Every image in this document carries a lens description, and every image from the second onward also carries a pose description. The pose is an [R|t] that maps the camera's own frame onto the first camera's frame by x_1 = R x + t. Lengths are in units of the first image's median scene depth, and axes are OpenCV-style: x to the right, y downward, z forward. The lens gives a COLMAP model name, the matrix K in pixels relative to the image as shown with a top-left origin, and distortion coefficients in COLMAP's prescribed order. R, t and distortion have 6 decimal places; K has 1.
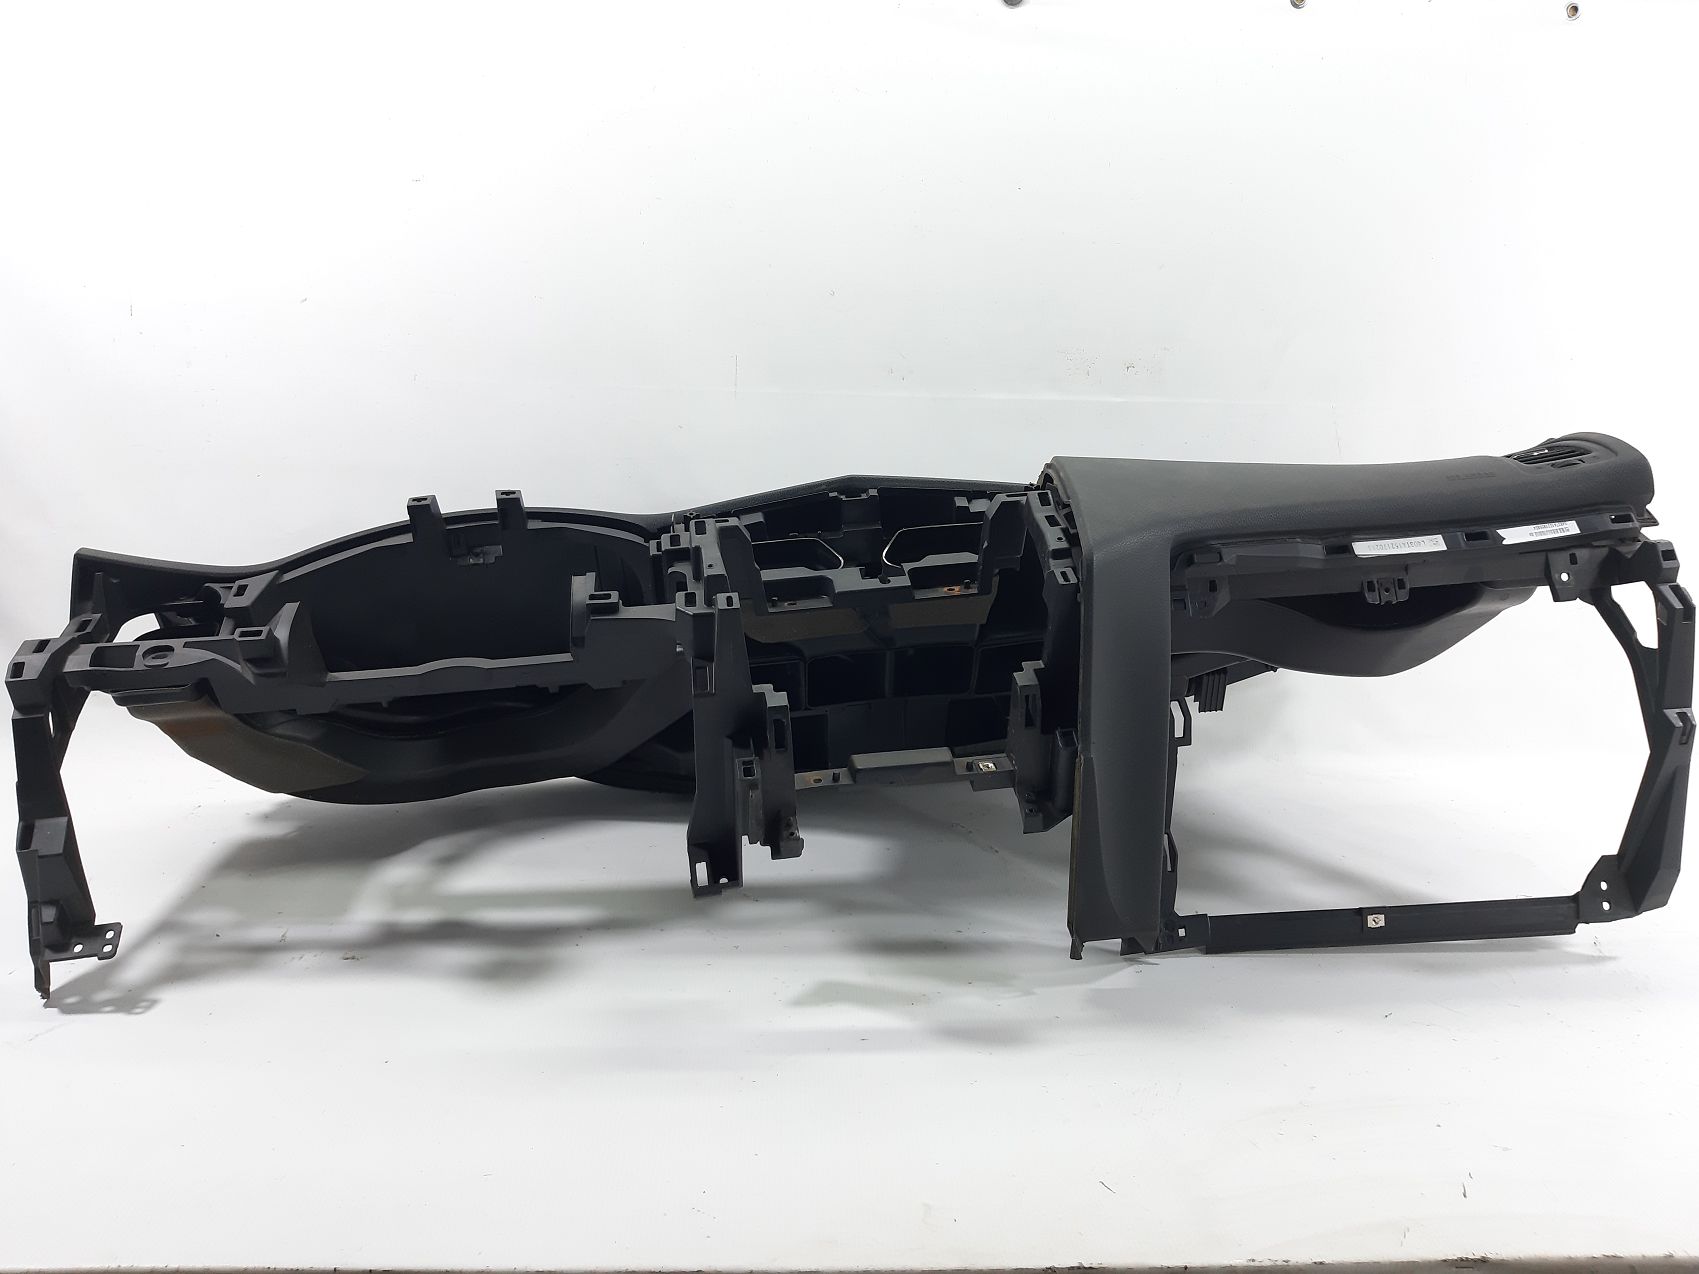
lens RADIAL K [[1369.2, 0, 828.3], [0, 1369.2, 638.3], [0, 0, 1]] dist [0.074542, -0.161752]
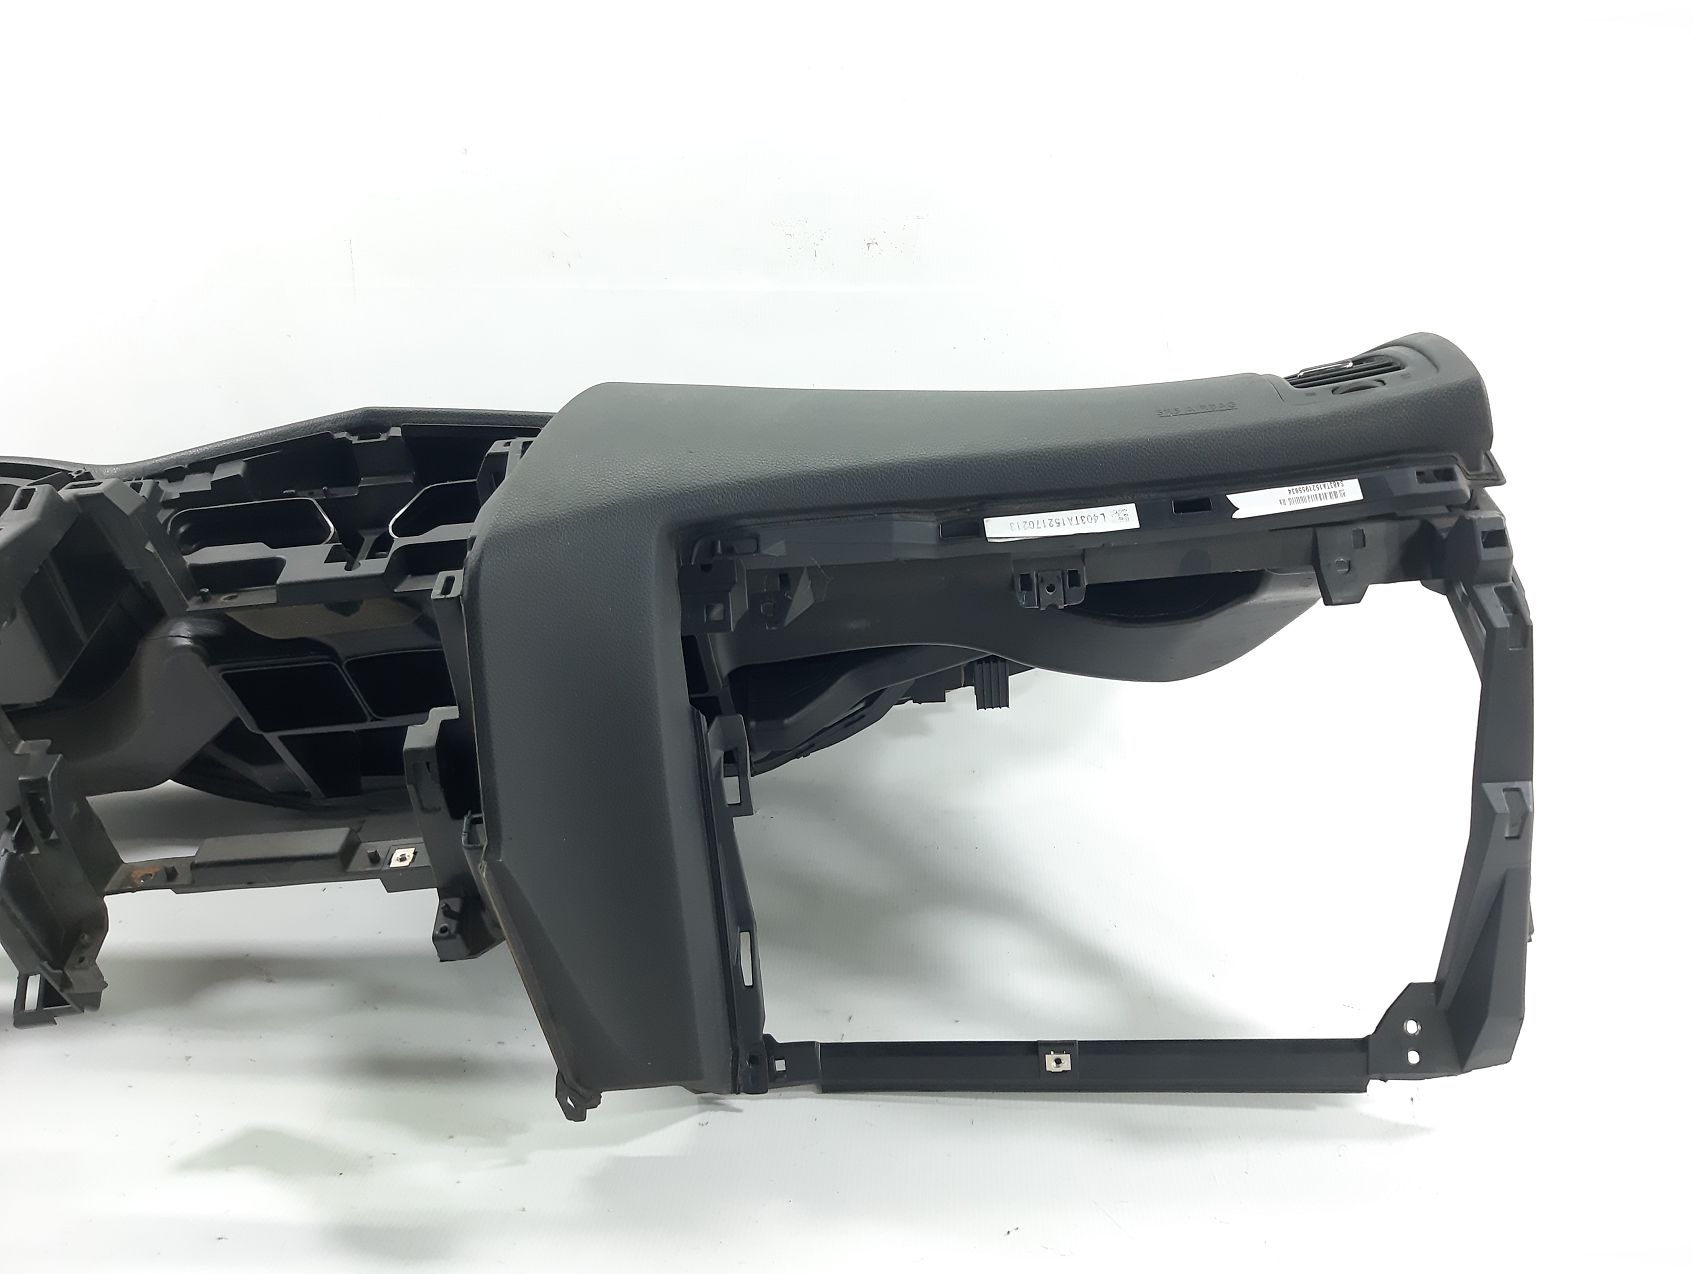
lens RADIAL K [[1369.2, 0, 828.3], [0, 1369.2, 638.3], [0, 0, 1]] dist [0.074542, -0.161752]
pose [[0.992671, 0.009931, -0.120443, 0.370806], [0.000540, 0.996243, 0.086599, -0.066410], [0.120850, -0.086029, 0.988936, 0.331857]]
